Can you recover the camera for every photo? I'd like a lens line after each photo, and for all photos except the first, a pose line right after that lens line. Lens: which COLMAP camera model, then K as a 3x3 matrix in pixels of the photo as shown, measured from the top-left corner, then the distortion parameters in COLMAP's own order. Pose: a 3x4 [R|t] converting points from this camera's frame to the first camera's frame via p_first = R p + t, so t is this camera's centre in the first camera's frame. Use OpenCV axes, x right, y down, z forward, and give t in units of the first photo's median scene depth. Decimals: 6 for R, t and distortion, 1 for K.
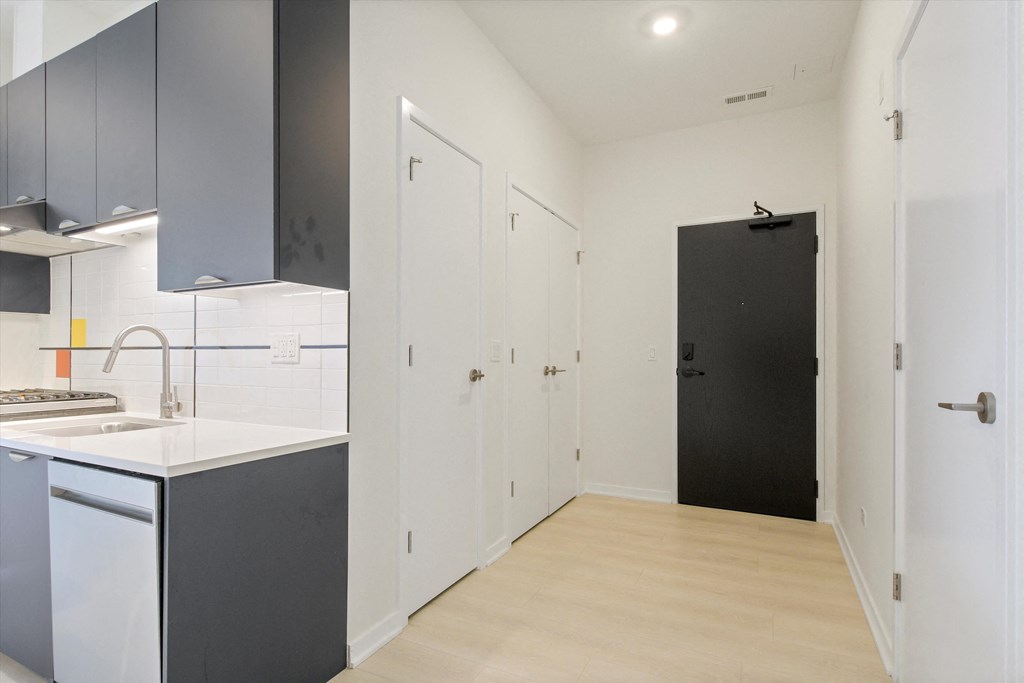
lens RADIAL K [[472.5, 0, 509.2], [0, 472.5, 351.3], [0, 0, 1]] dist [0.024772, 0.000023]
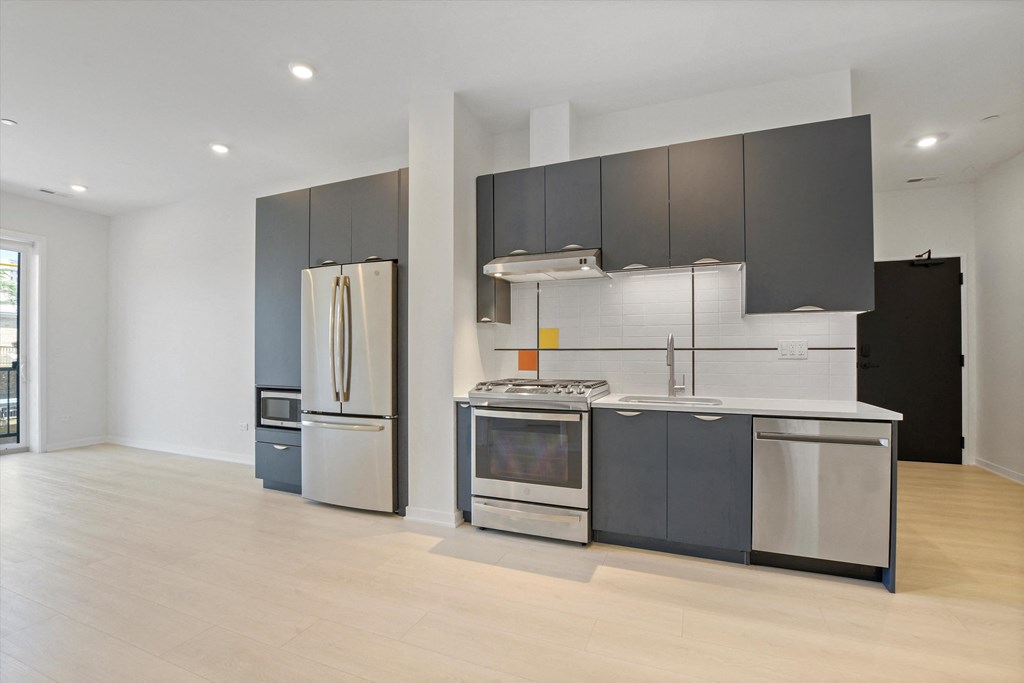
lens RADIAL K [[423.8, 0, 527.1], [0, 423.8, 348.0], [0, 0, 1]] dist [-0.001304, -0.000188]
pose [[0.993893, -0.001498, 0.110334, -1.104418], [0.002031, 0.999987, -0.004717, -0.004825], [-0.110325, 0.004913, 0.993883, -0.213656]]
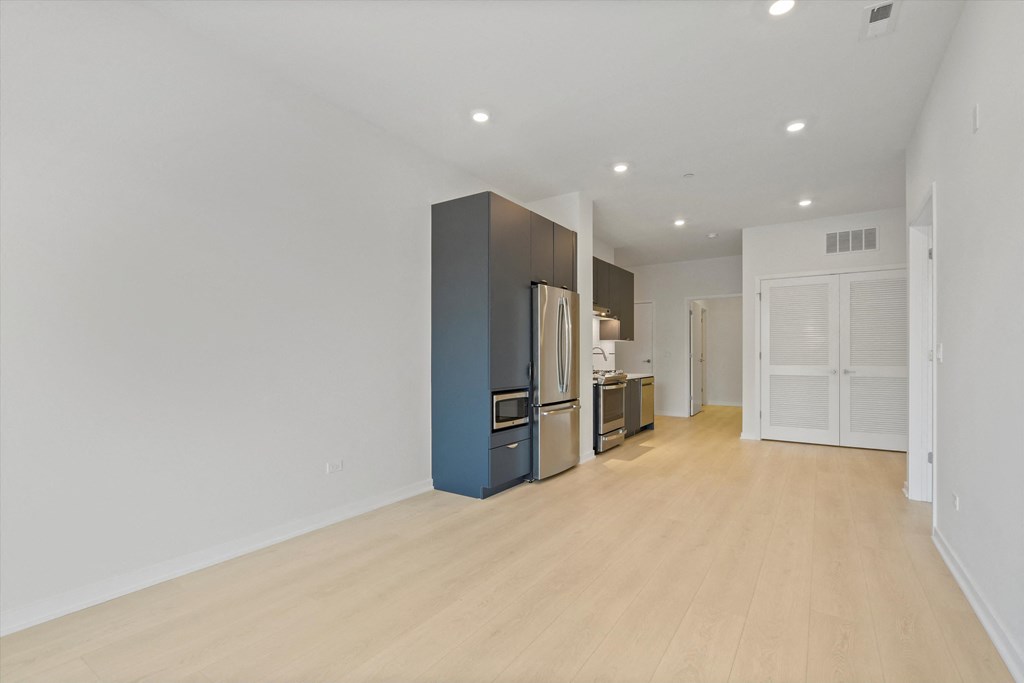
lens RADIAL K [[472.5, 0, 509.2], [0, 472.5, 351.3], [0, 0, 1]] dist [0.024772, 0.000023]
pose [[0.120421, 0.002821, 0.992719, -3.160505], [-0.004690, 0.999986, -0.002273, -0.007764], [-0.992712, -0.004383, 0.120433, 0.955951]]
